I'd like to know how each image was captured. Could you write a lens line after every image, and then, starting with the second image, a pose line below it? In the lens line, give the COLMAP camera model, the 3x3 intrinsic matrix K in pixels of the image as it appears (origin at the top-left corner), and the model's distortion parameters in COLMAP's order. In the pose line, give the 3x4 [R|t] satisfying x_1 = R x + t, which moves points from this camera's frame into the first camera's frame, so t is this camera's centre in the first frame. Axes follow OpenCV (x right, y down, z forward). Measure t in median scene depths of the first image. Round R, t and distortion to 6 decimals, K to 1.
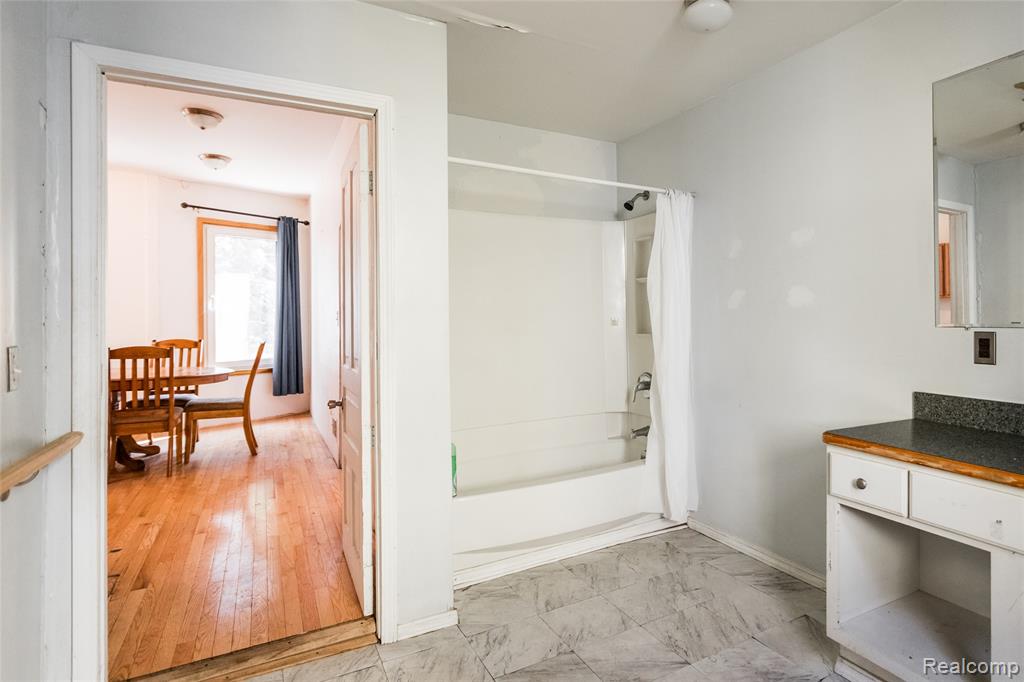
lens RADIAL K [[471.6, 0, 511.0], [0, 471.6, 325.6], [0, 0, 1]] dist [0.013065, 0.000324]
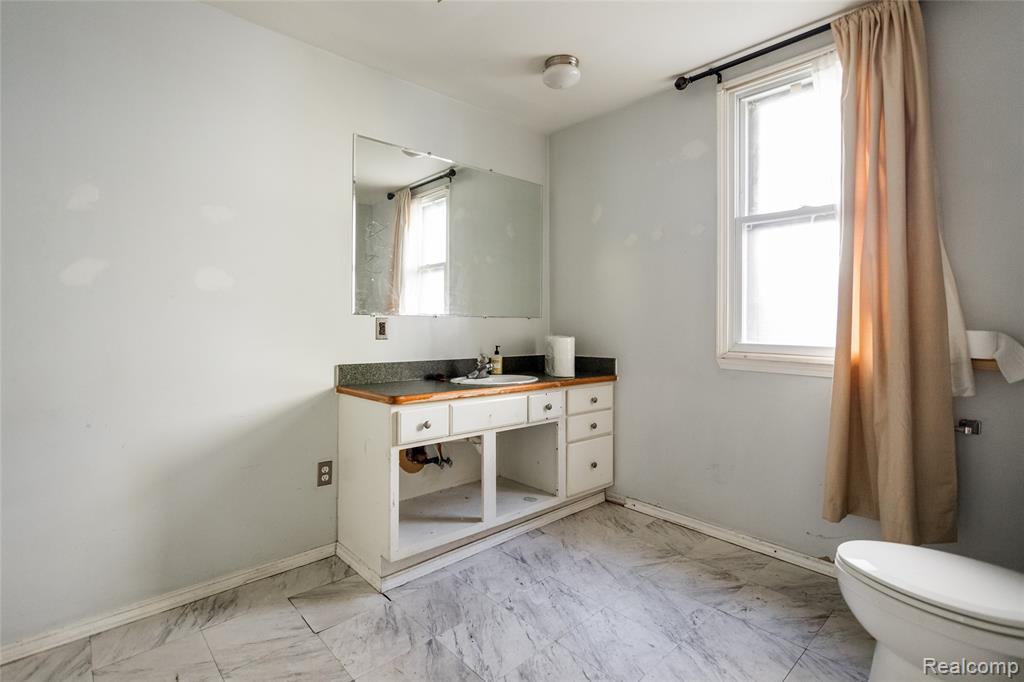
lens RADIAL K [[500.7, 0, 511.0], [0, 500.7, 334.1], [0, 0, 1]] dist [0.003412, 0.000225]
pose [[-0.243131, -0.011804, 0.969922, -0.464399], [0.003780, 0.999907, 0.013116, 0.031778], [-0.969986, 0.006855, -0.243064, 0.709963]]
